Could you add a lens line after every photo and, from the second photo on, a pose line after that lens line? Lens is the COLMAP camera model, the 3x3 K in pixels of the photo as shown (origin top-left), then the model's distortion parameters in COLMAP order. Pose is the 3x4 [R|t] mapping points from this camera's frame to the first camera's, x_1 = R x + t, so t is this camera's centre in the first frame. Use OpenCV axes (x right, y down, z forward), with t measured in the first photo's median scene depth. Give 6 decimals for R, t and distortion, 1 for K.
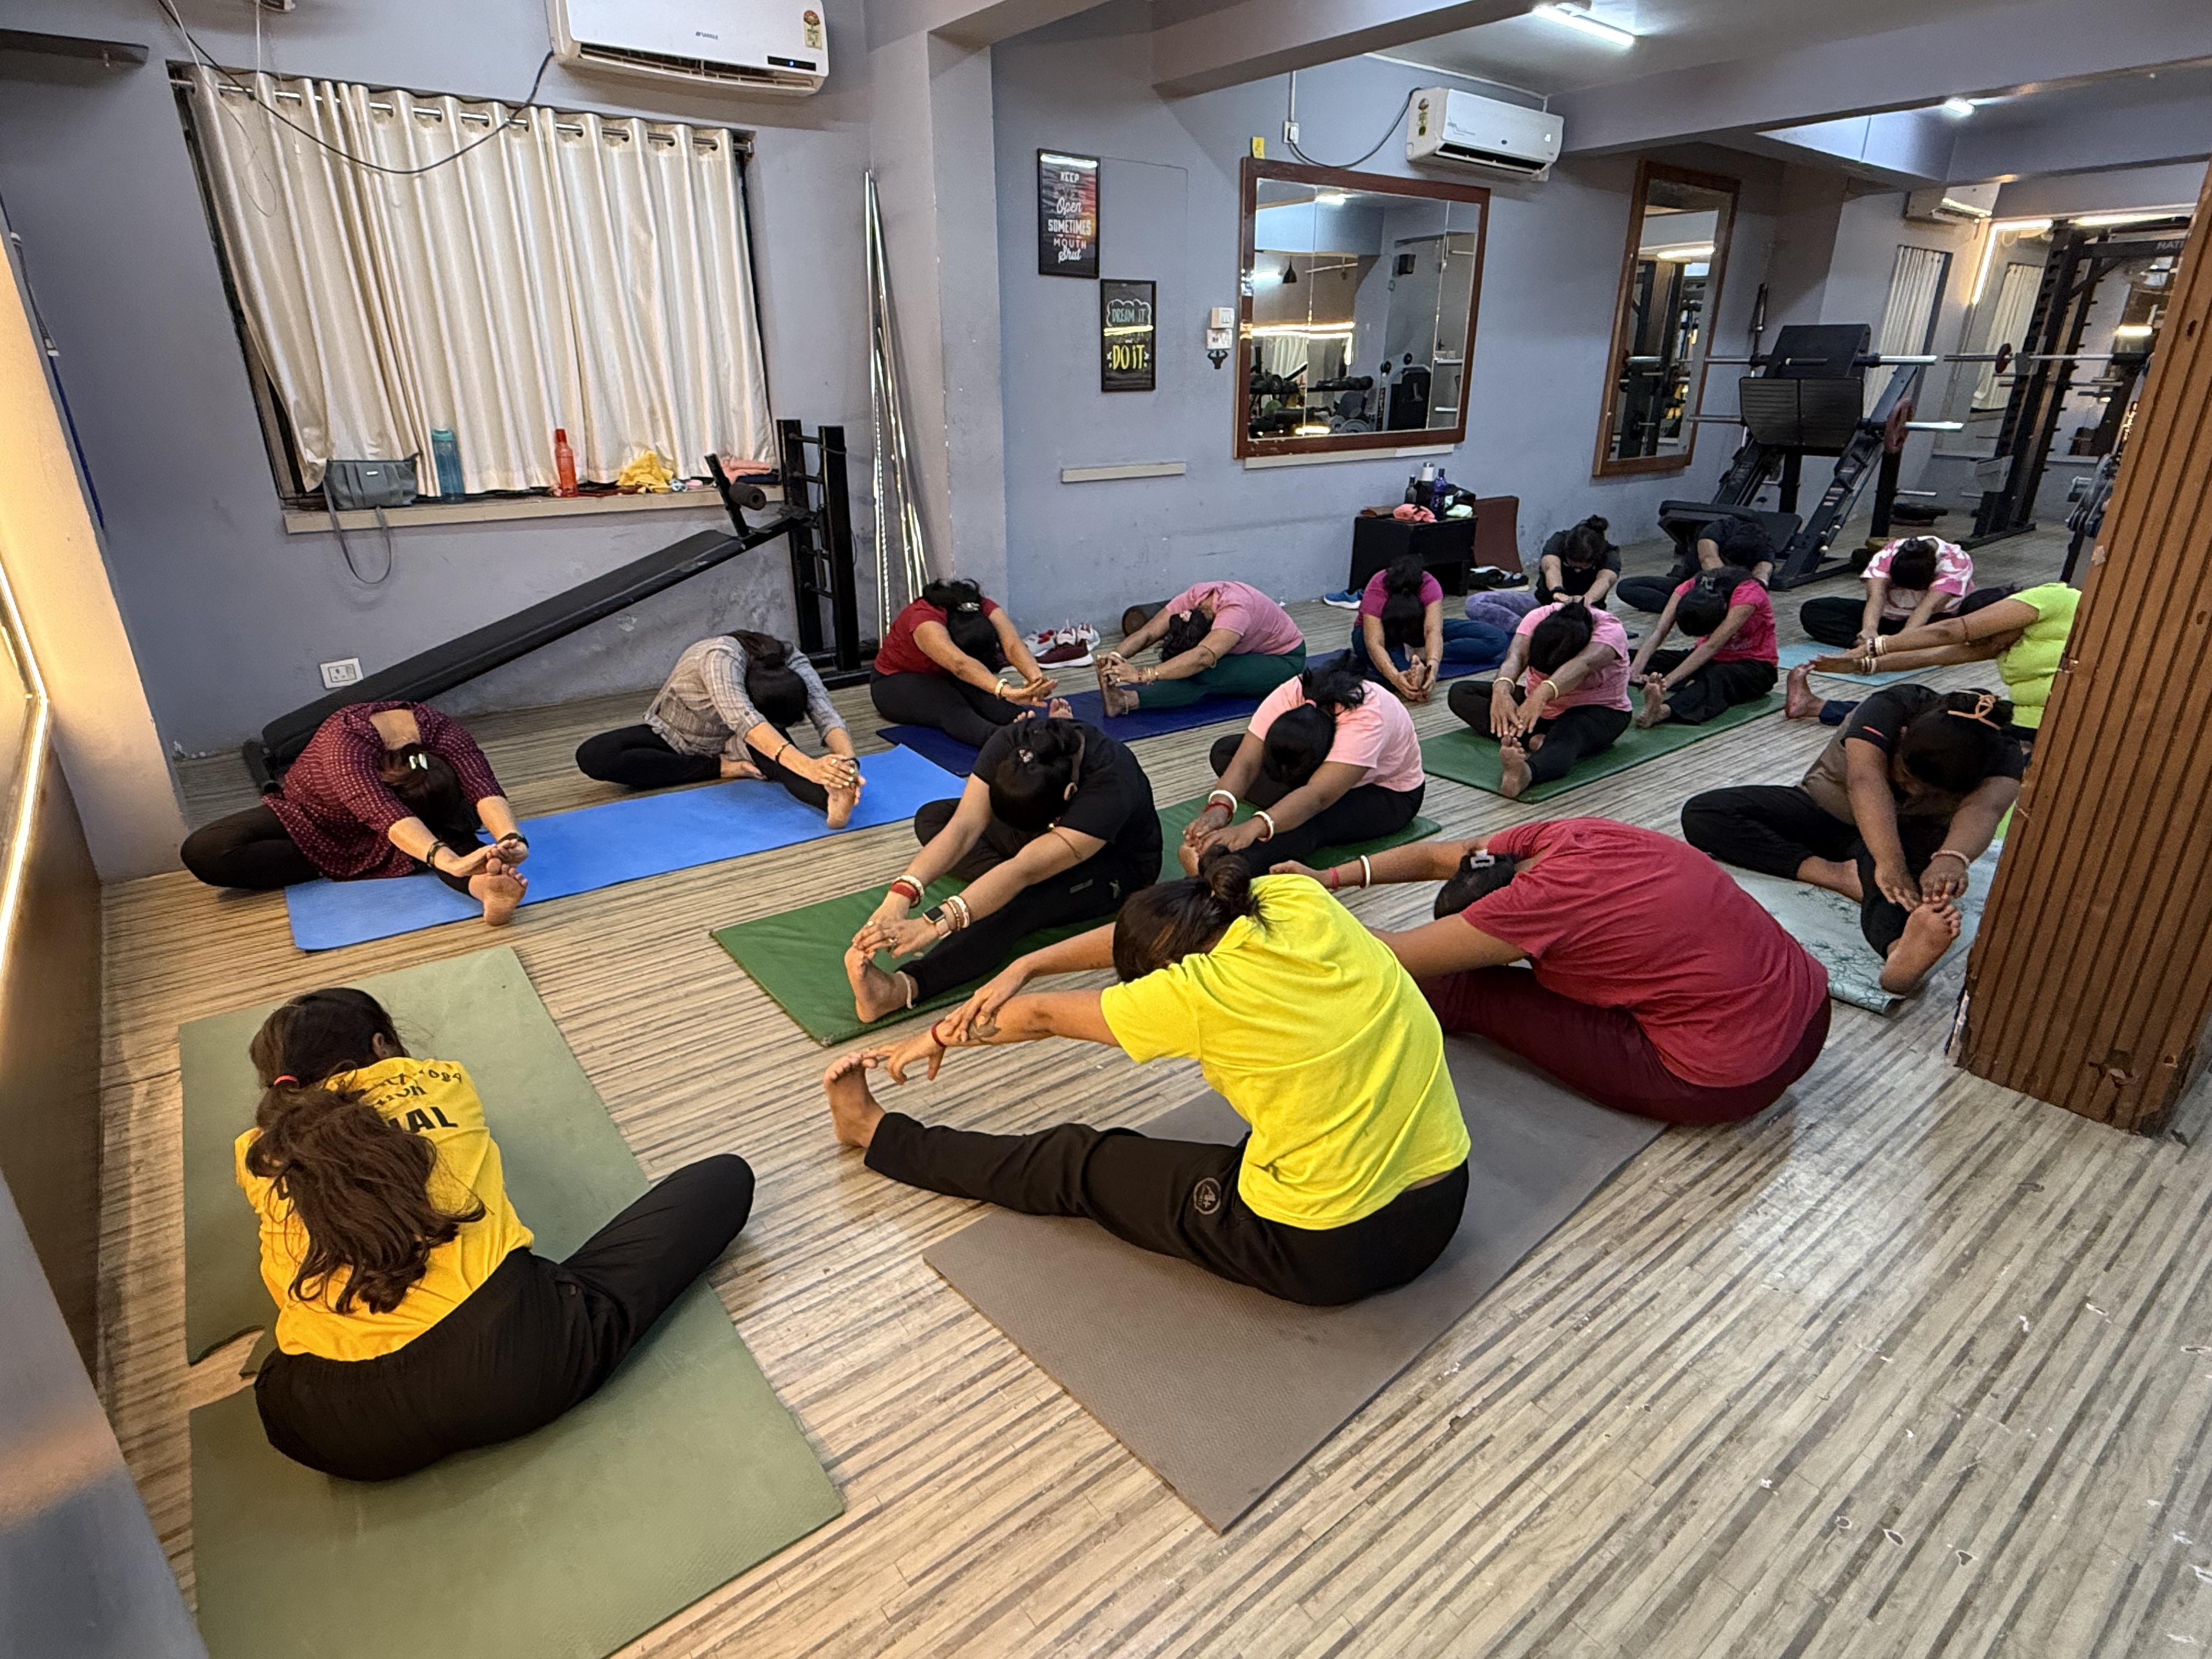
lens RADIAL K [[1163.2, 0, 1123.0], [0, 1163.2, 829.8], [0, 0, 1]] dist [-0.005344, -0.001965]
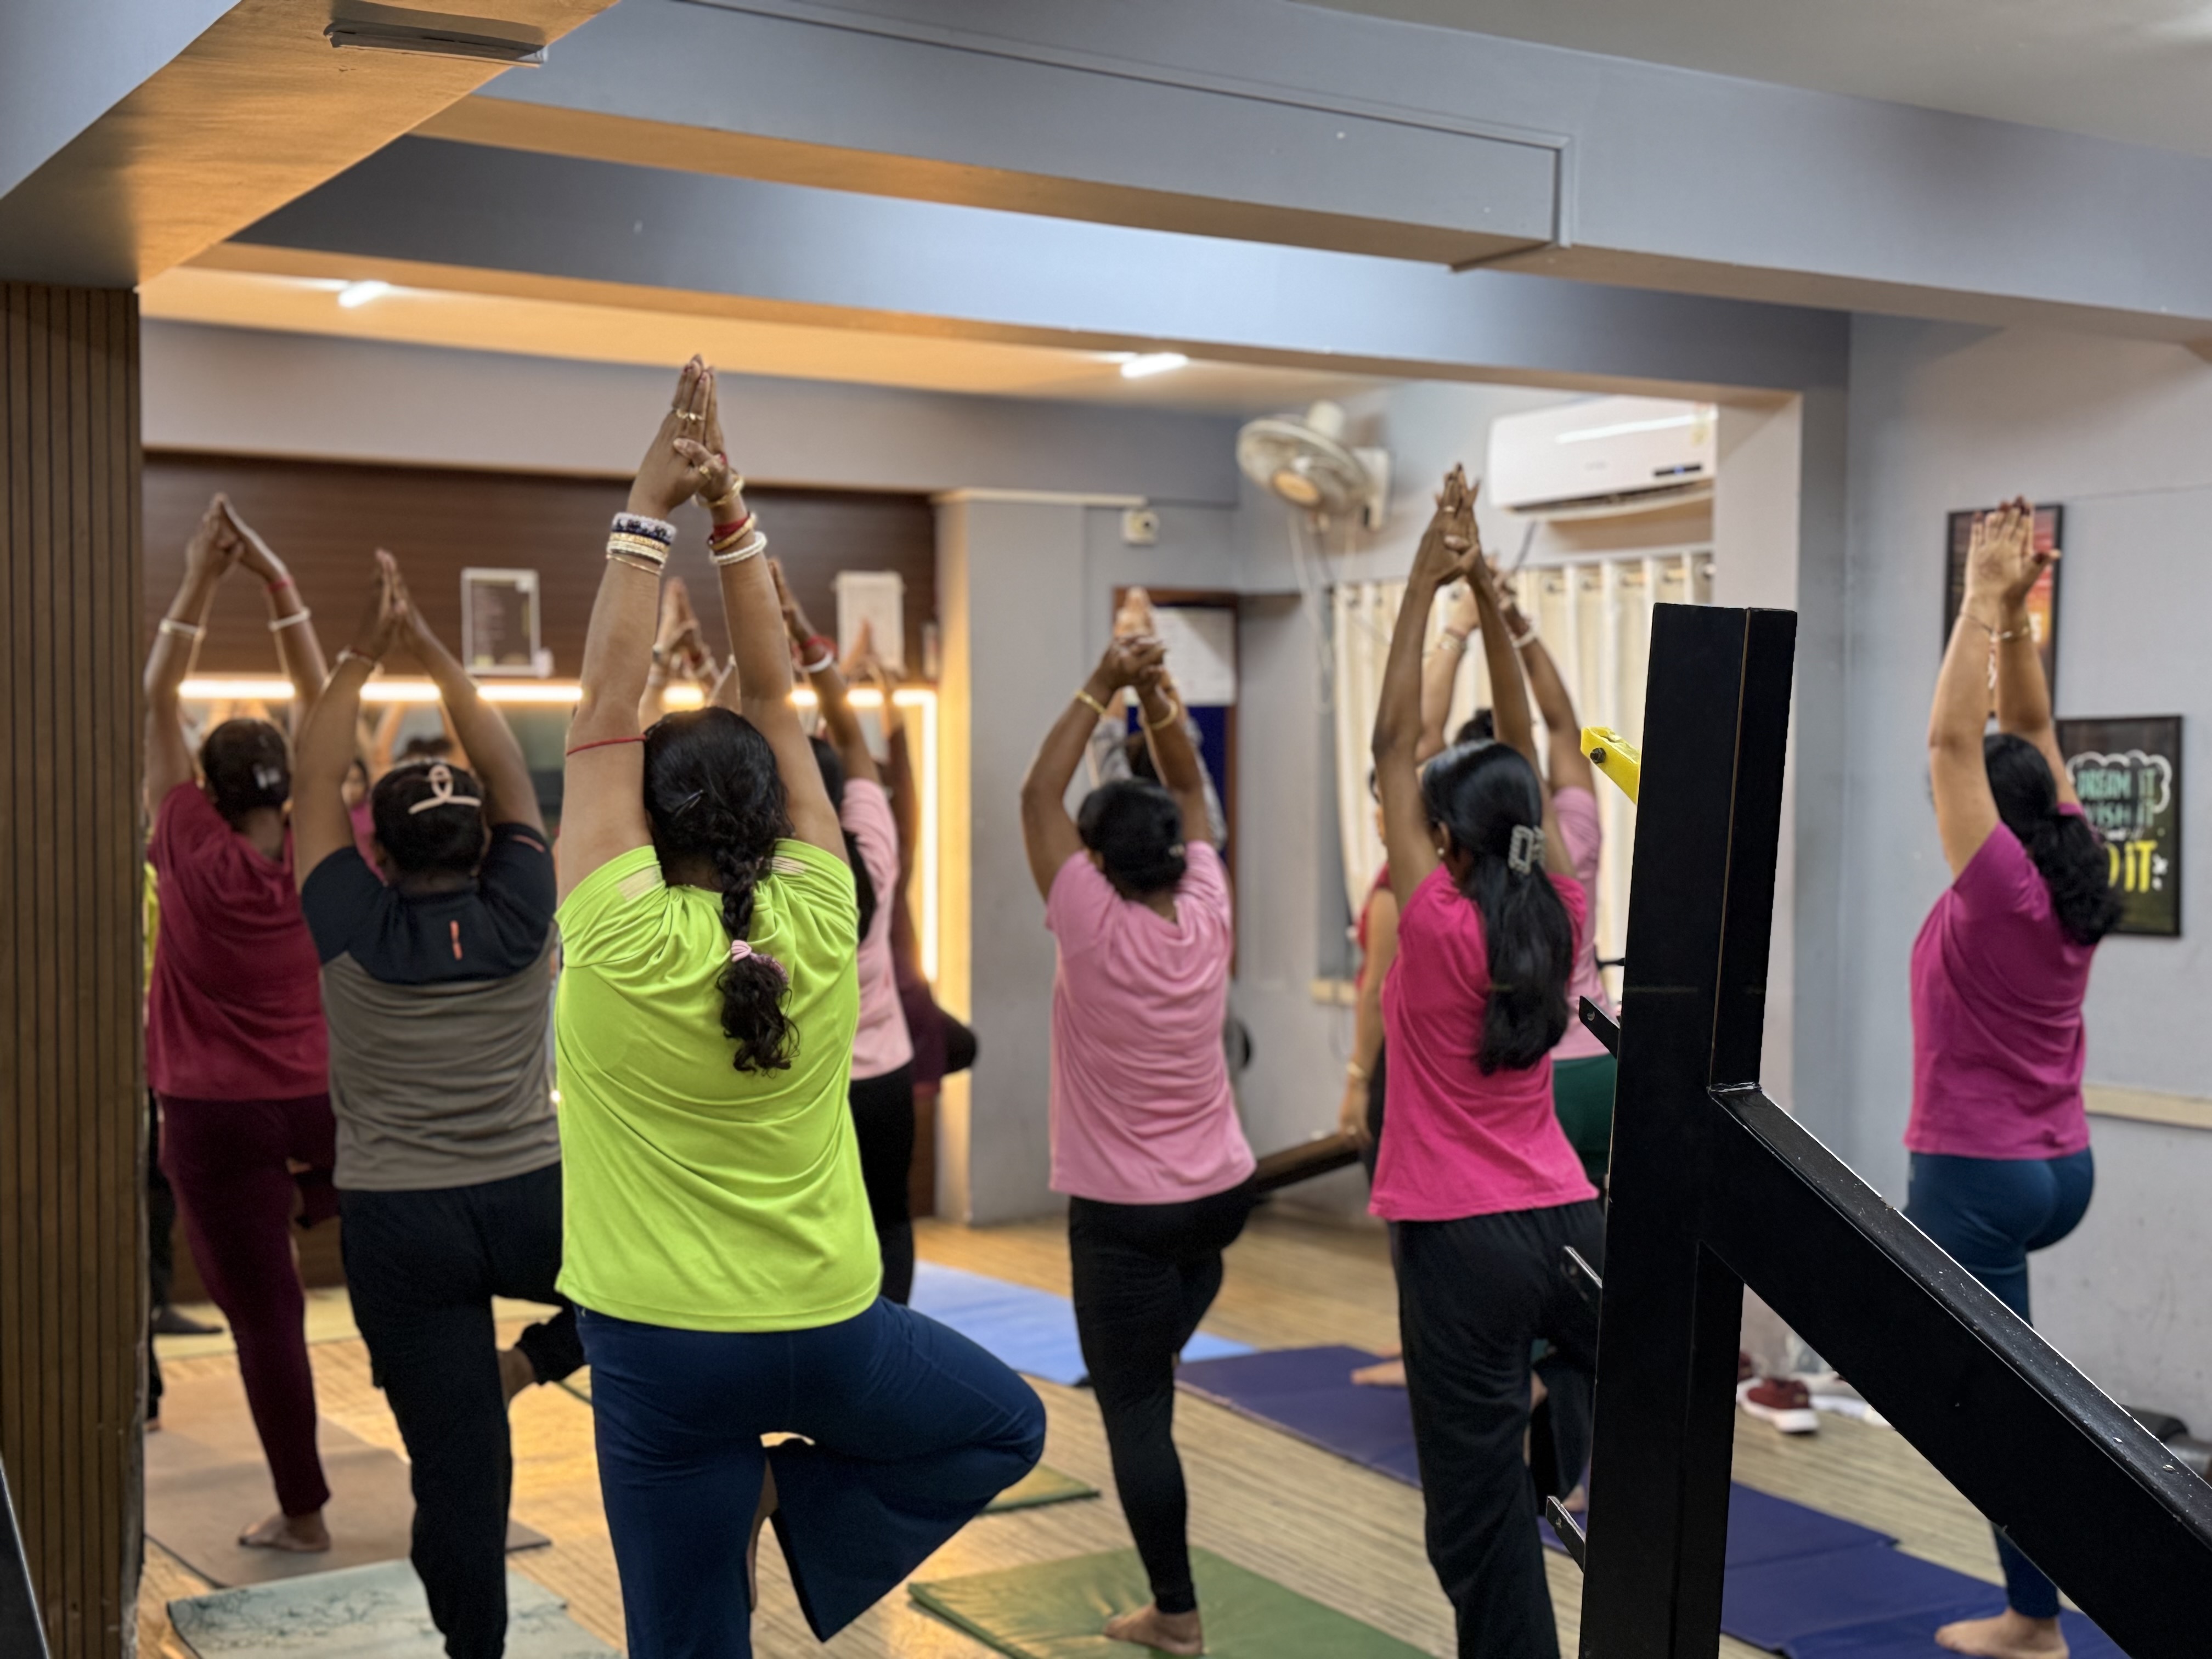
lens RADIAL K [[2712.0, 0, 1106.0], [0, 2712.0, 832.6], [0, 0, 1]] dist [0.015654, 0.000000]
pose [[-0.132686, 0.020635, -0.990943, 1.414596], [-0.381927, 0.921513, 0.070328, -0.426025], [0.914618, 0.387799, -0.114391, 0.933696]]
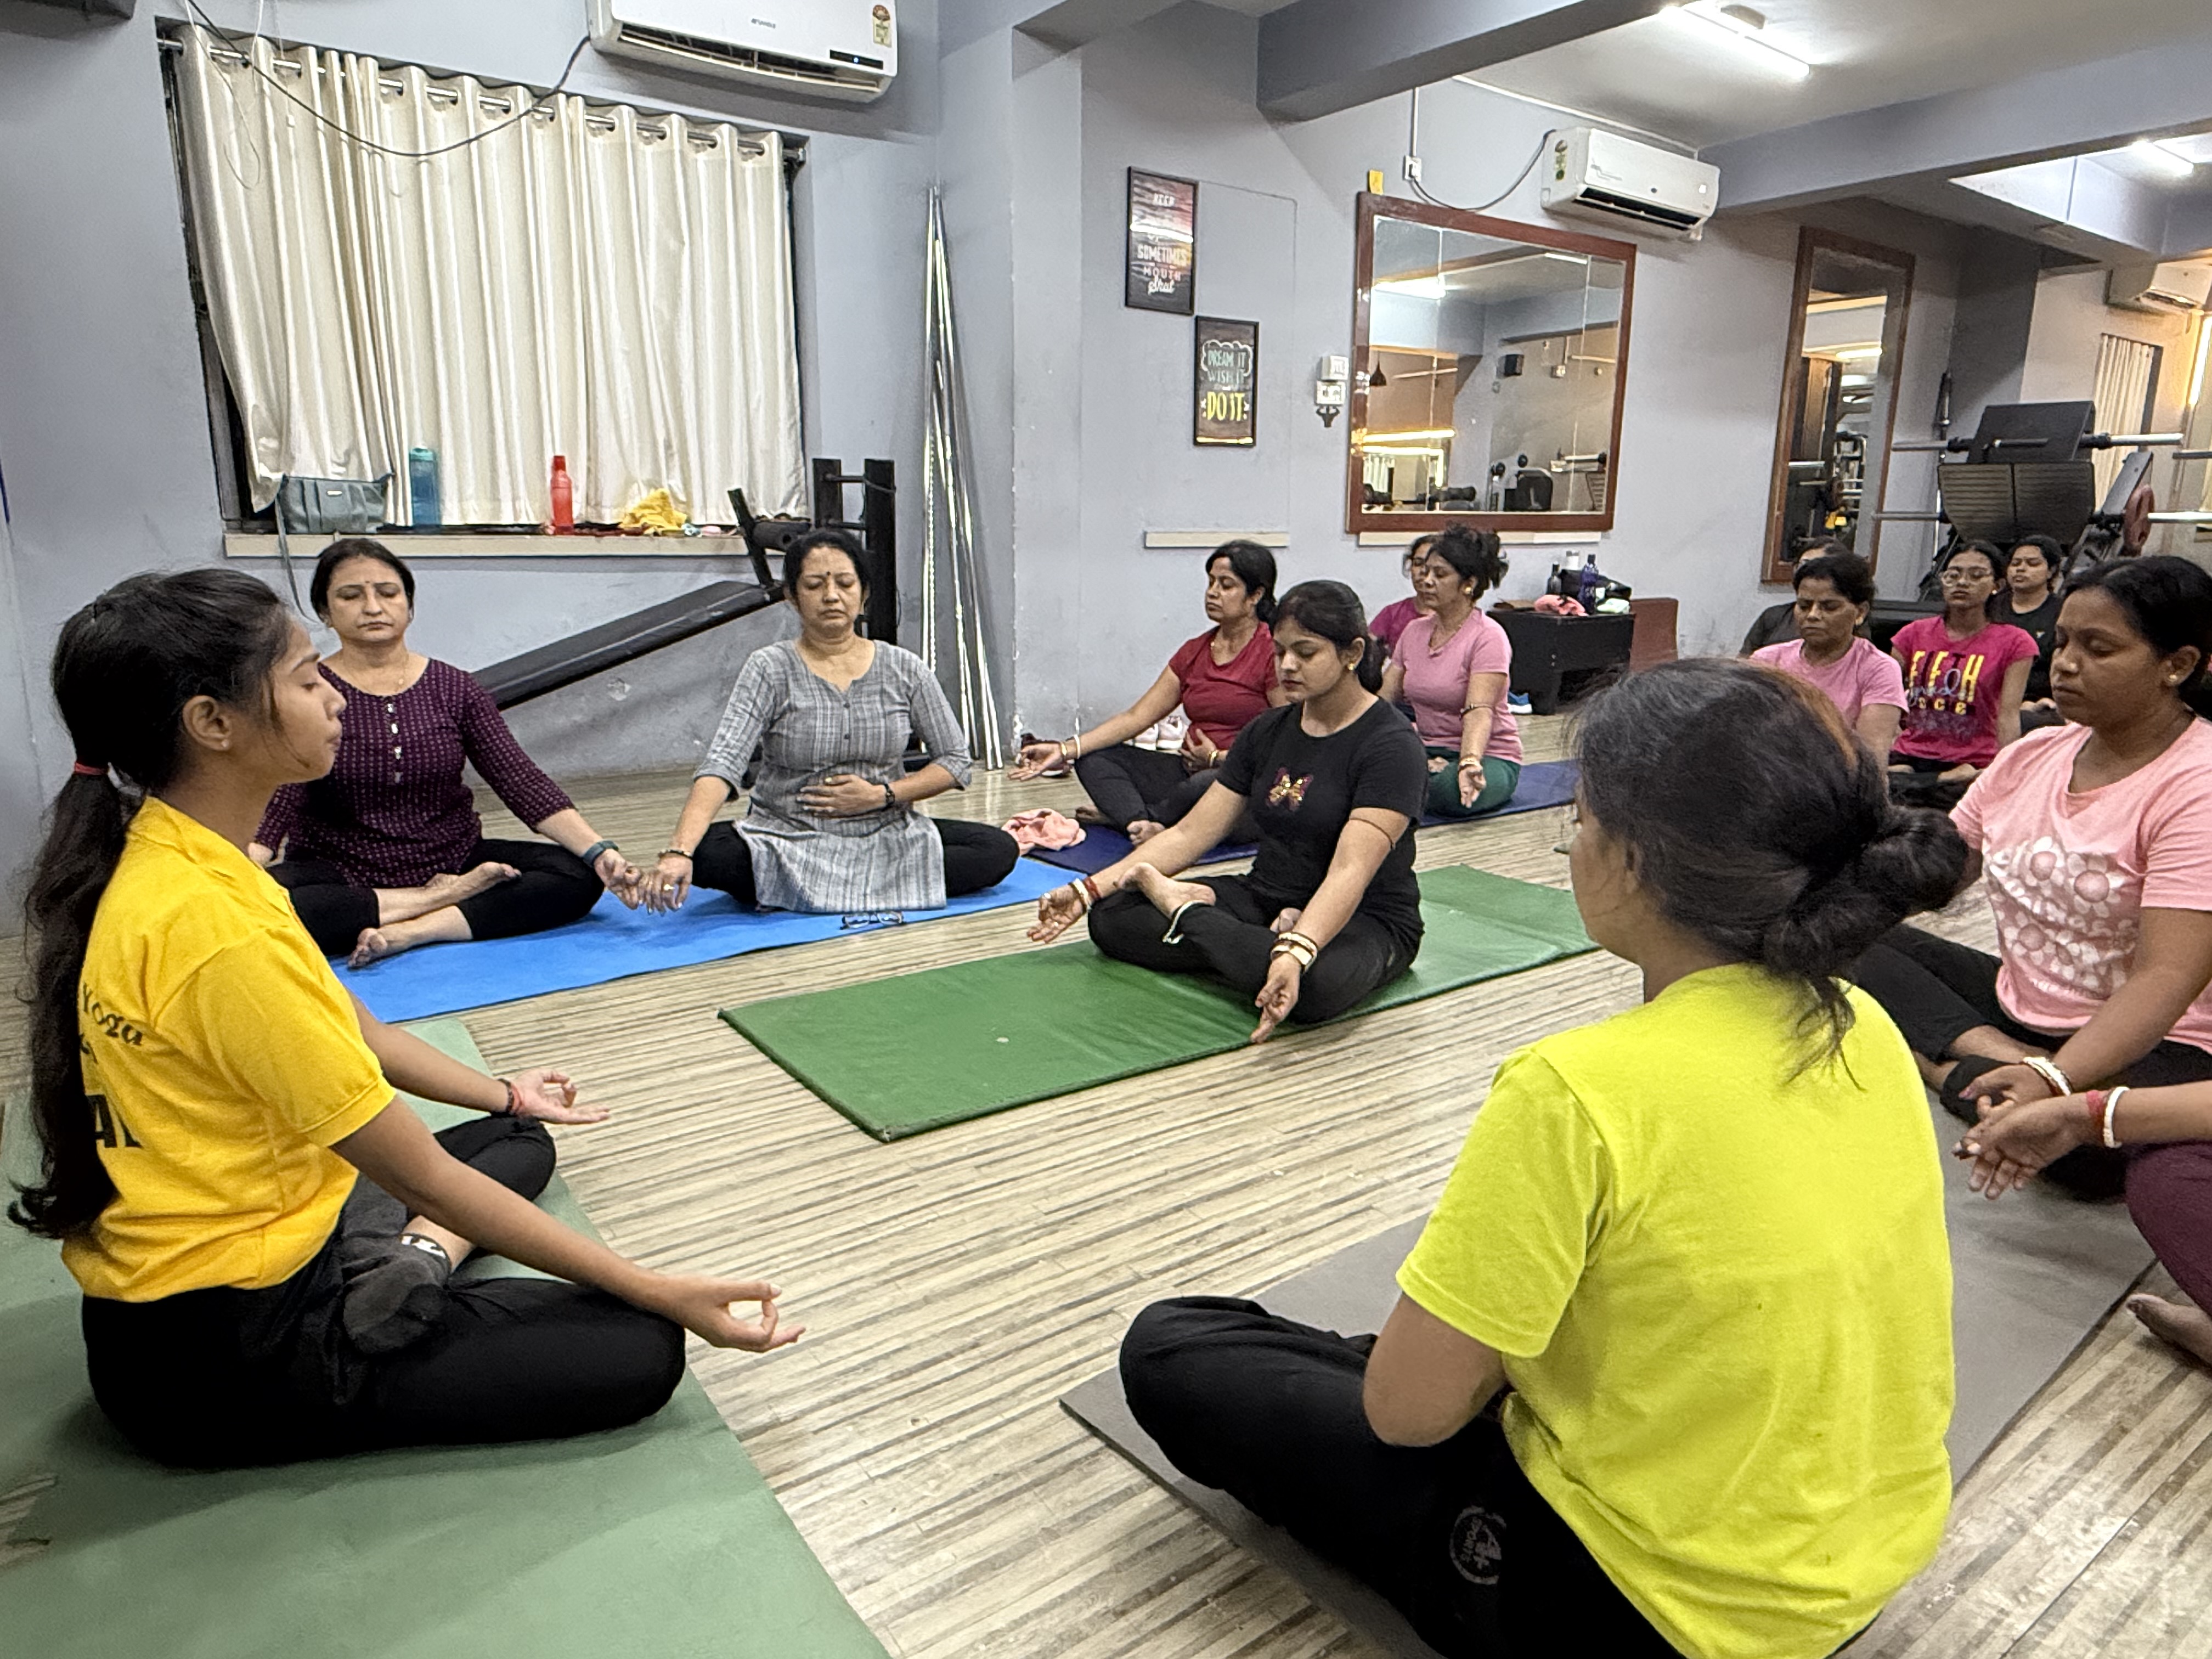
lens RADIAL K [[1375.1, 0, 1111.7], [0, 1375.1, 829.5], [0, 0, 1]] dist [-0.002745, -0.003052]
pose [[0.999362, 0.015132, -0.032350, -0.050448], [-0.020078, 0.987153, -0.158512, 0.069304], [0.029536, 0.159060, 0.986827, 0.076065]]
